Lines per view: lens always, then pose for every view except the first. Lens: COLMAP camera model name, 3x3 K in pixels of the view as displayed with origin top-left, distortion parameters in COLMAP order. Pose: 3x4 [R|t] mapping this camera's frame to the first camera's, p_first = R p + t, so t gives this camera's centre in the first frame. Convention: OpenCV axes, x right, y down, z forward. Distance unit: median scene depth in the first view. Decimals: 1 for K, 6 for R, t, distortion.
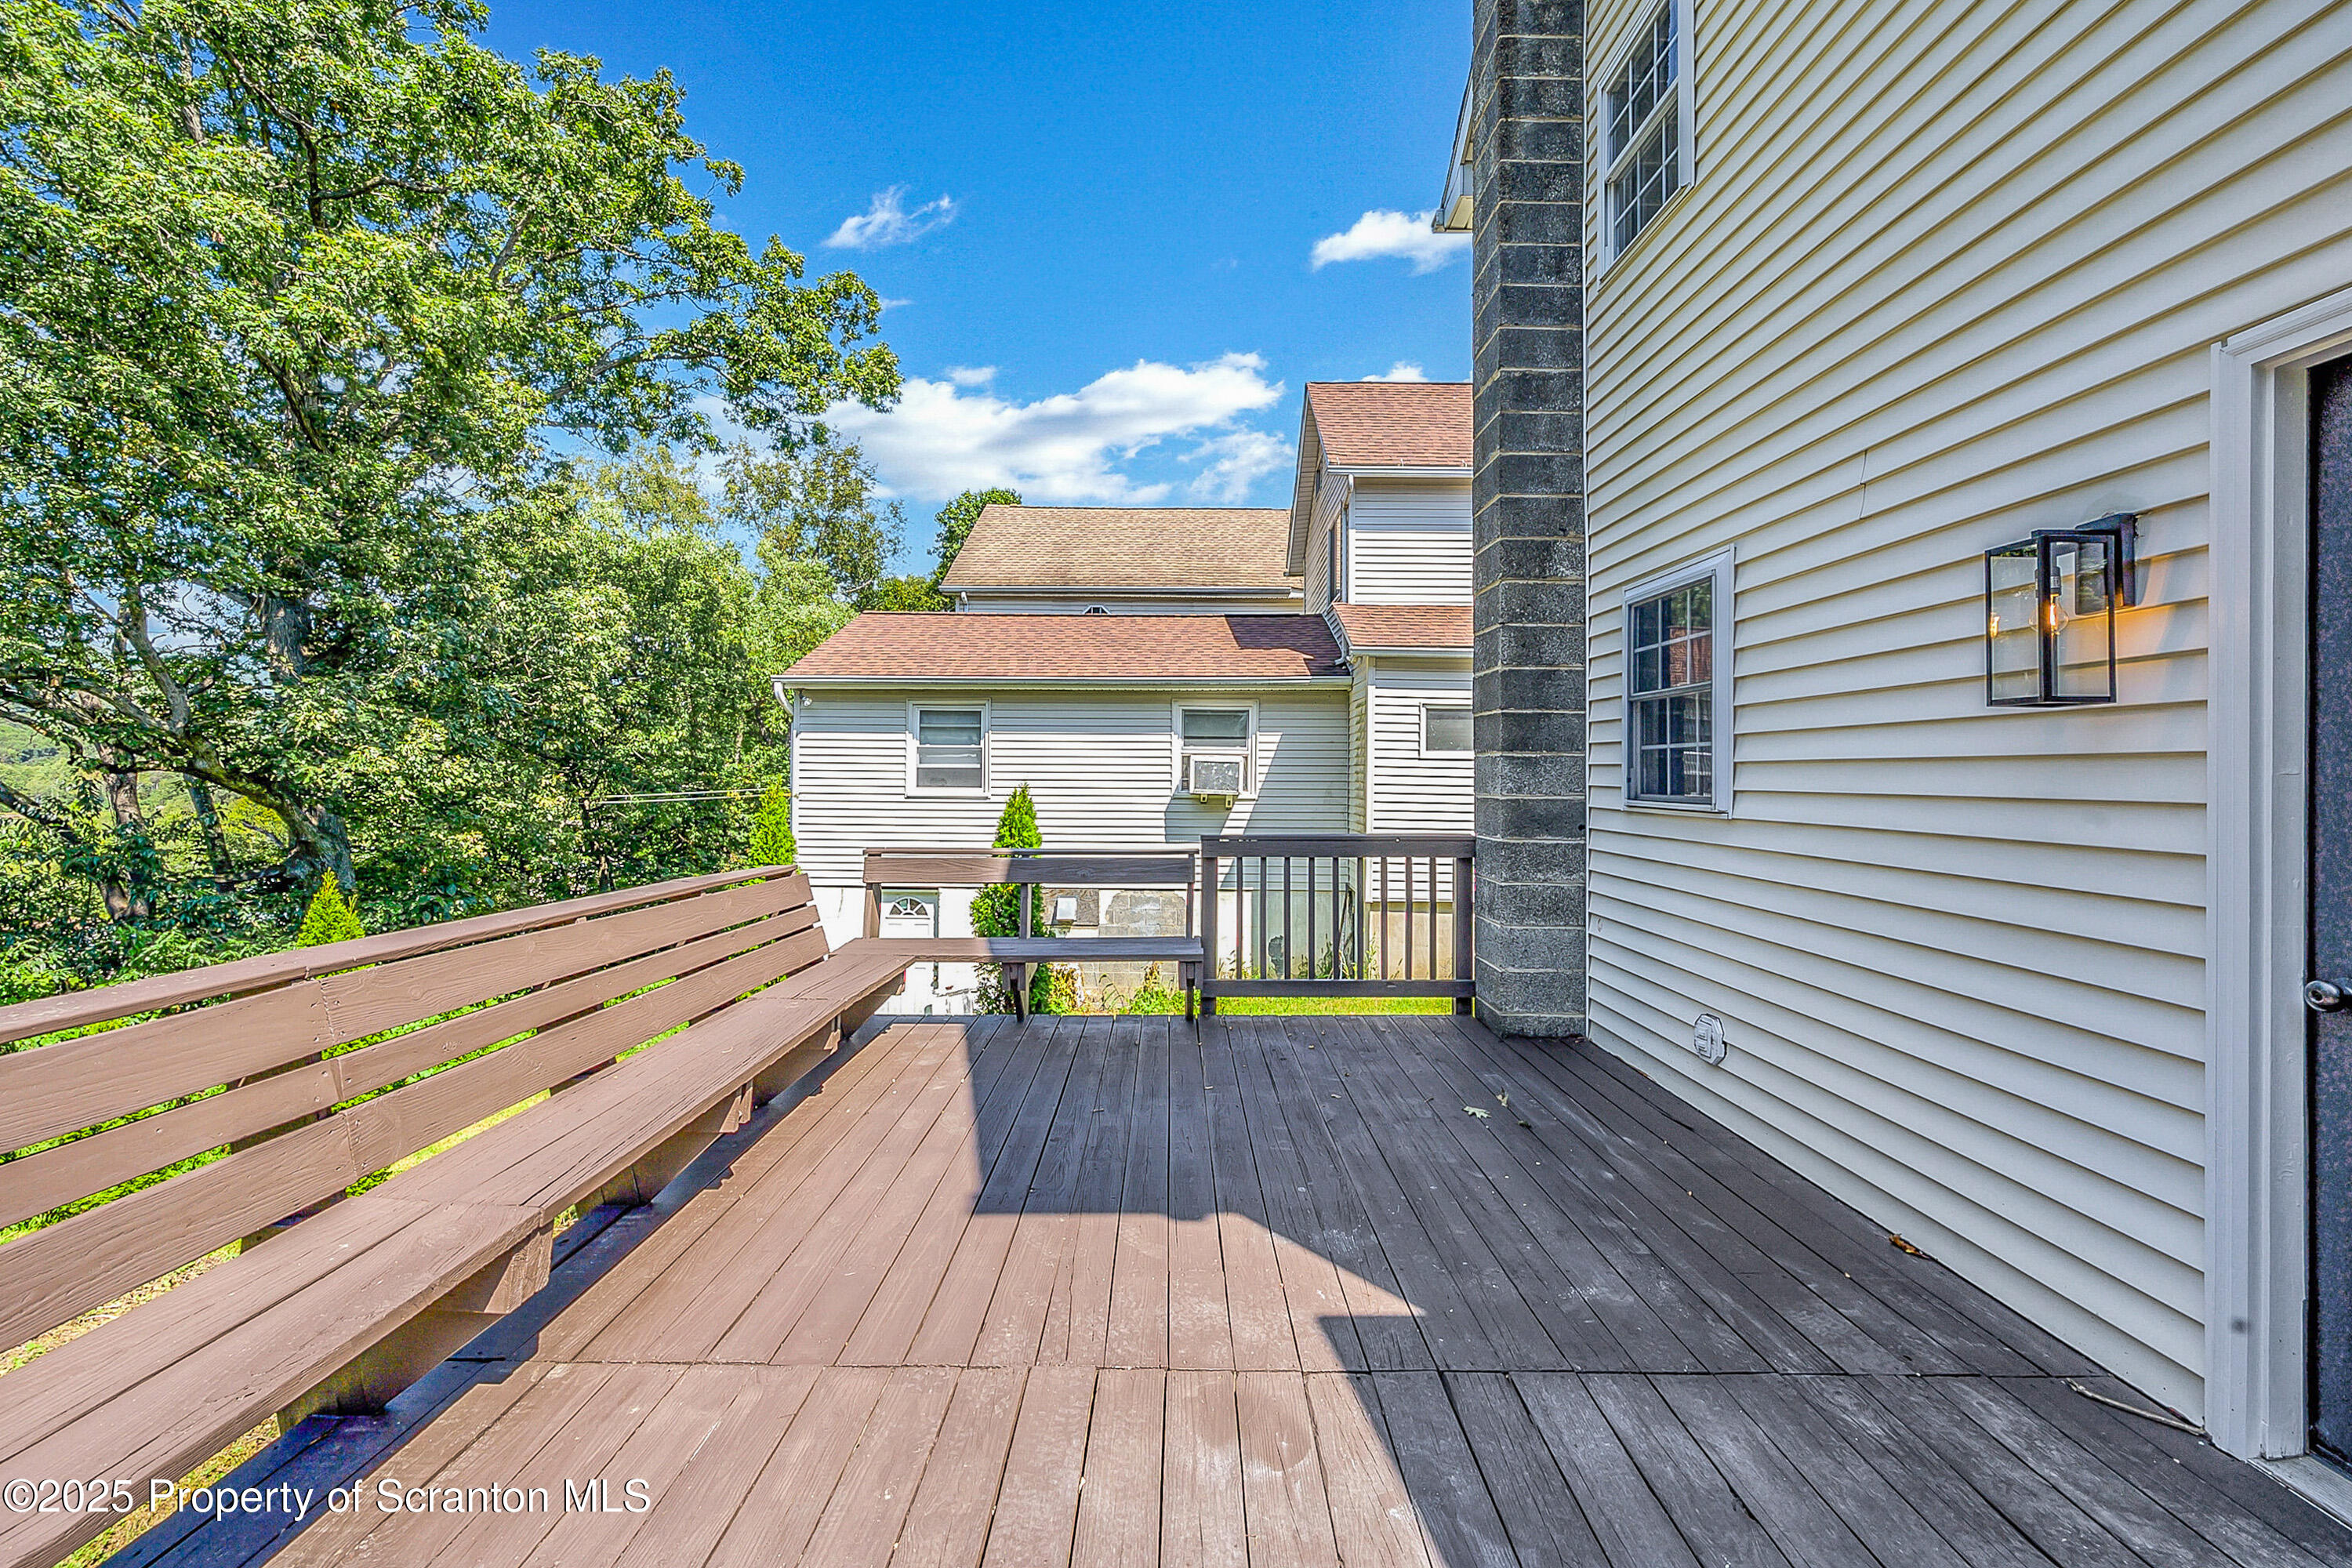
lens RADIAL K [[1004.2, 0, 1182.0], [0, 1004.2, 794.8], [0, 0, 1]] dist [0.002752, 0.000195]
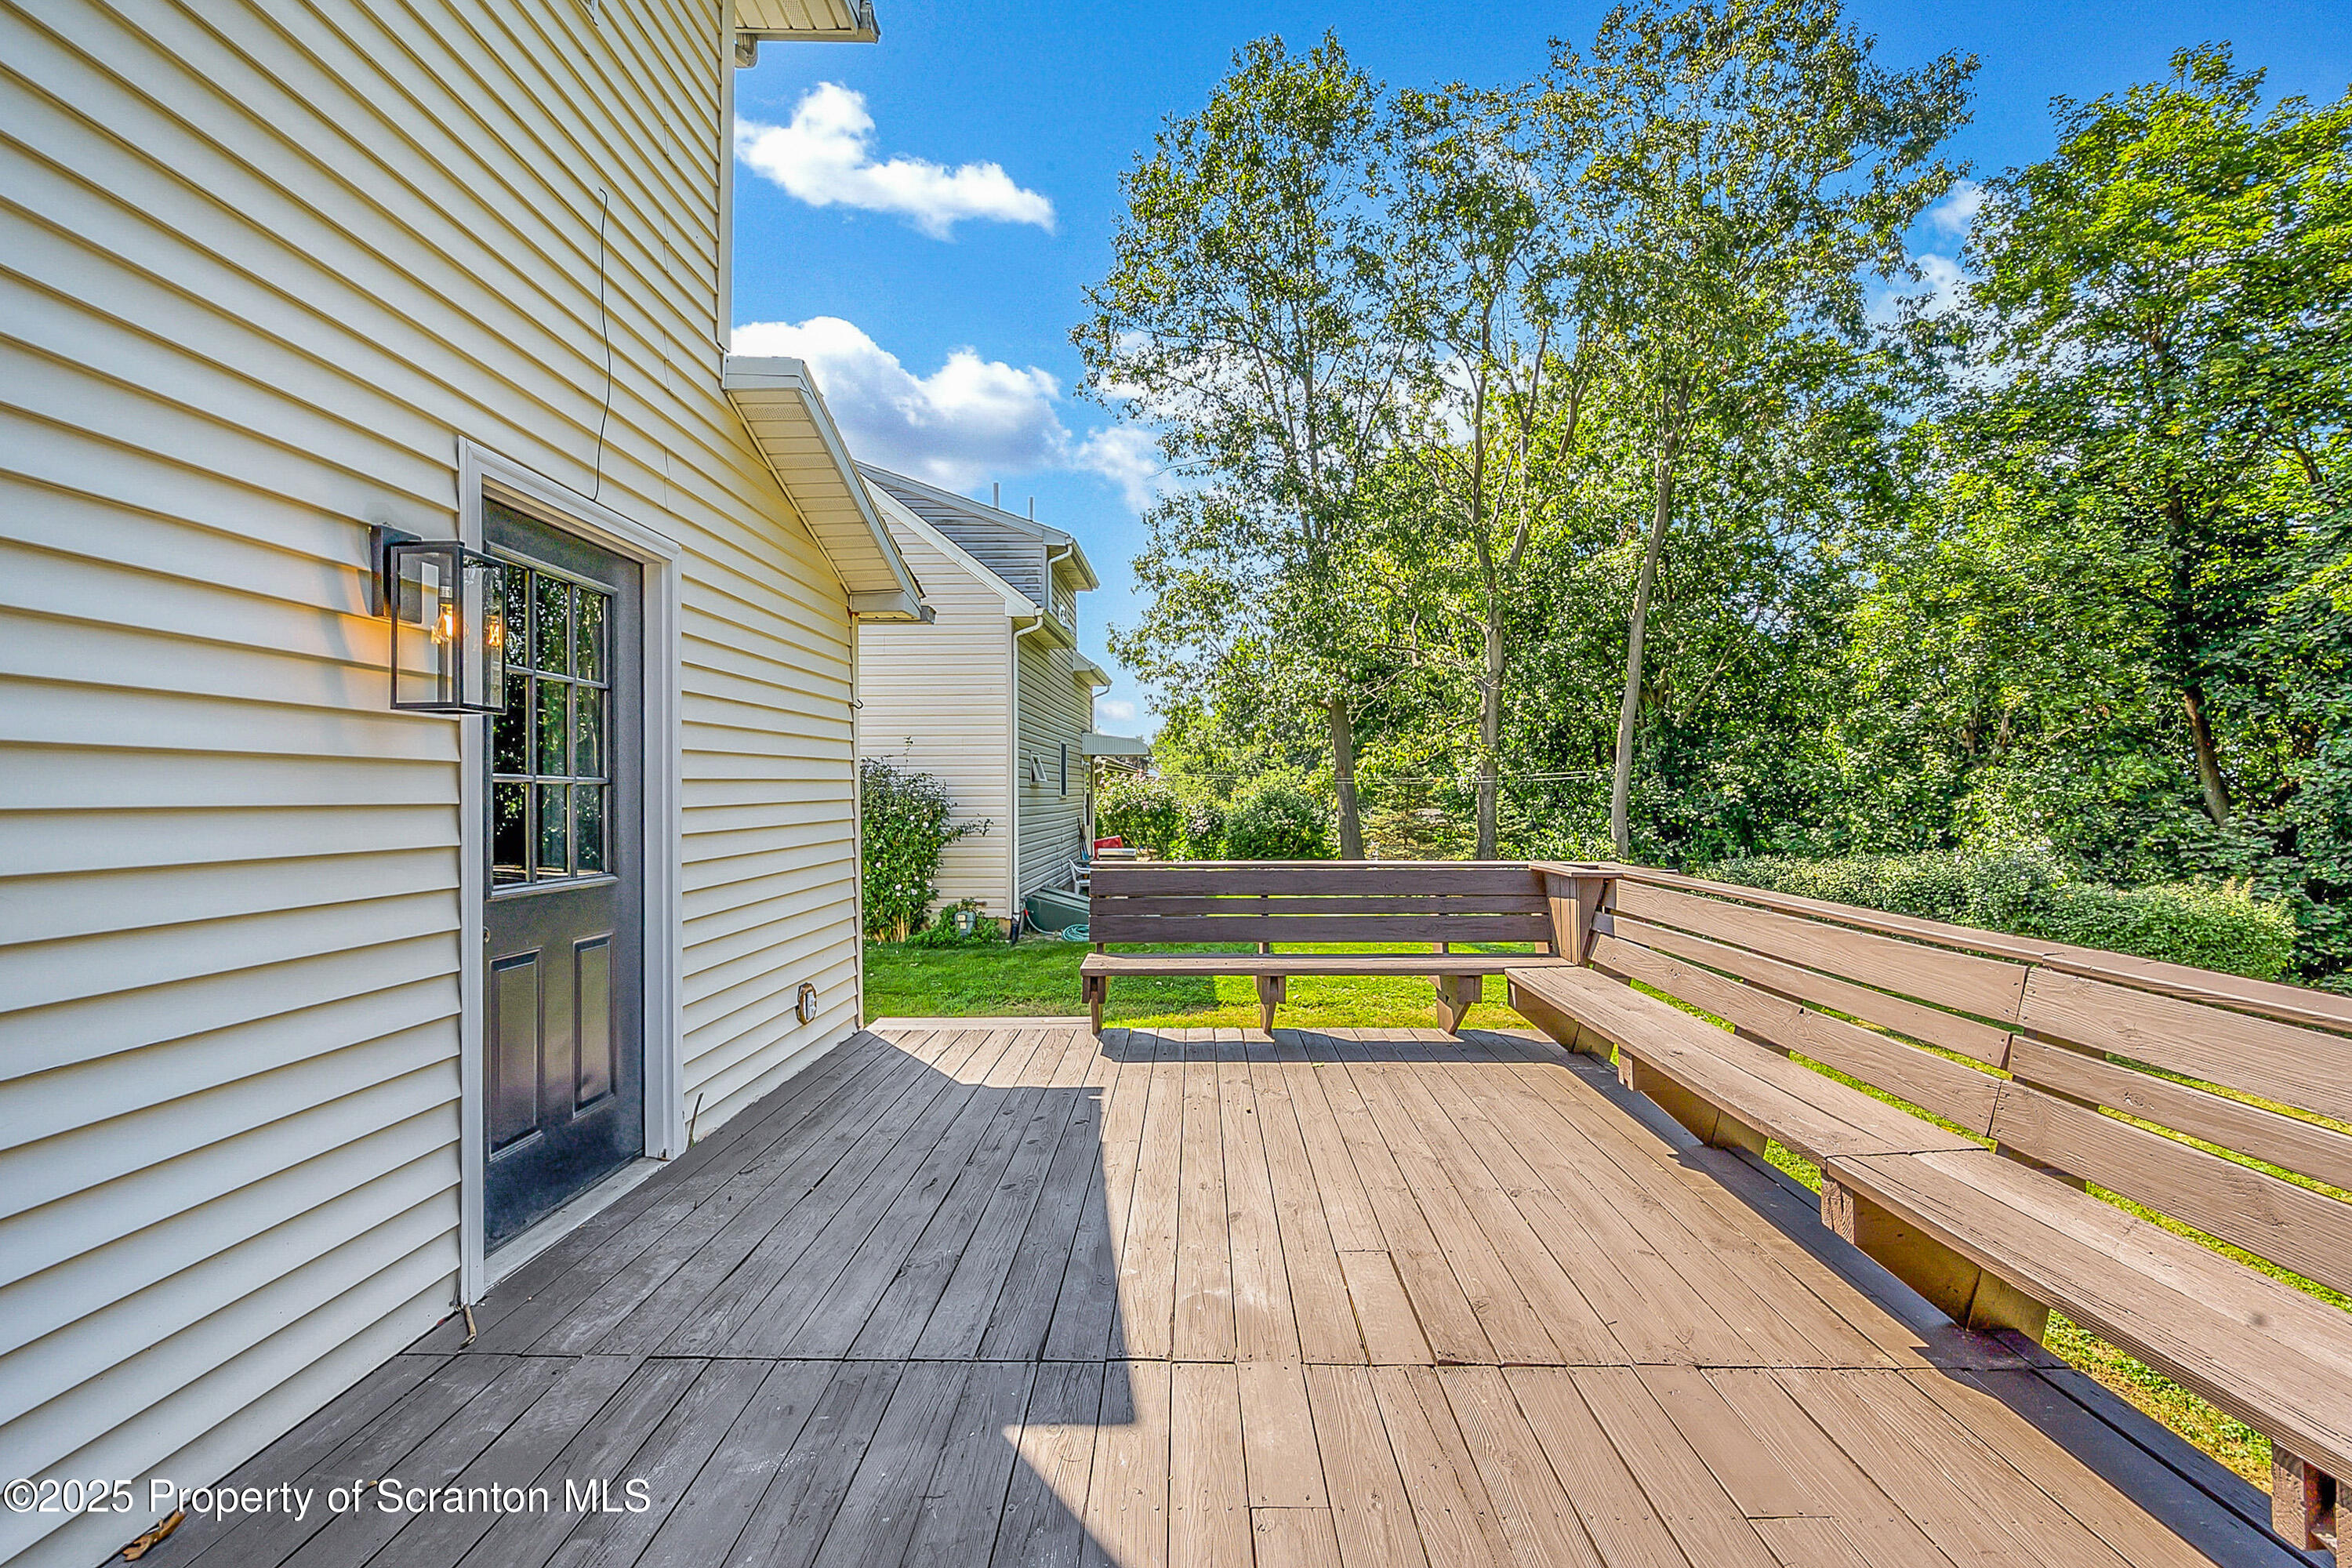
lens RADIAL K [[1082.2, 0, 1179.3], [0, 1082.2, 809.4], [0, 0, 1]] dist [-0.001490, -0.000369]
pose [[-0.999914, -0.004898, 0.012189, 0.104360], [-0.004493, 0.999444, 0.033029, -0.033362], [-0.012344, 0.032971, -0.999380, 2.181559]]
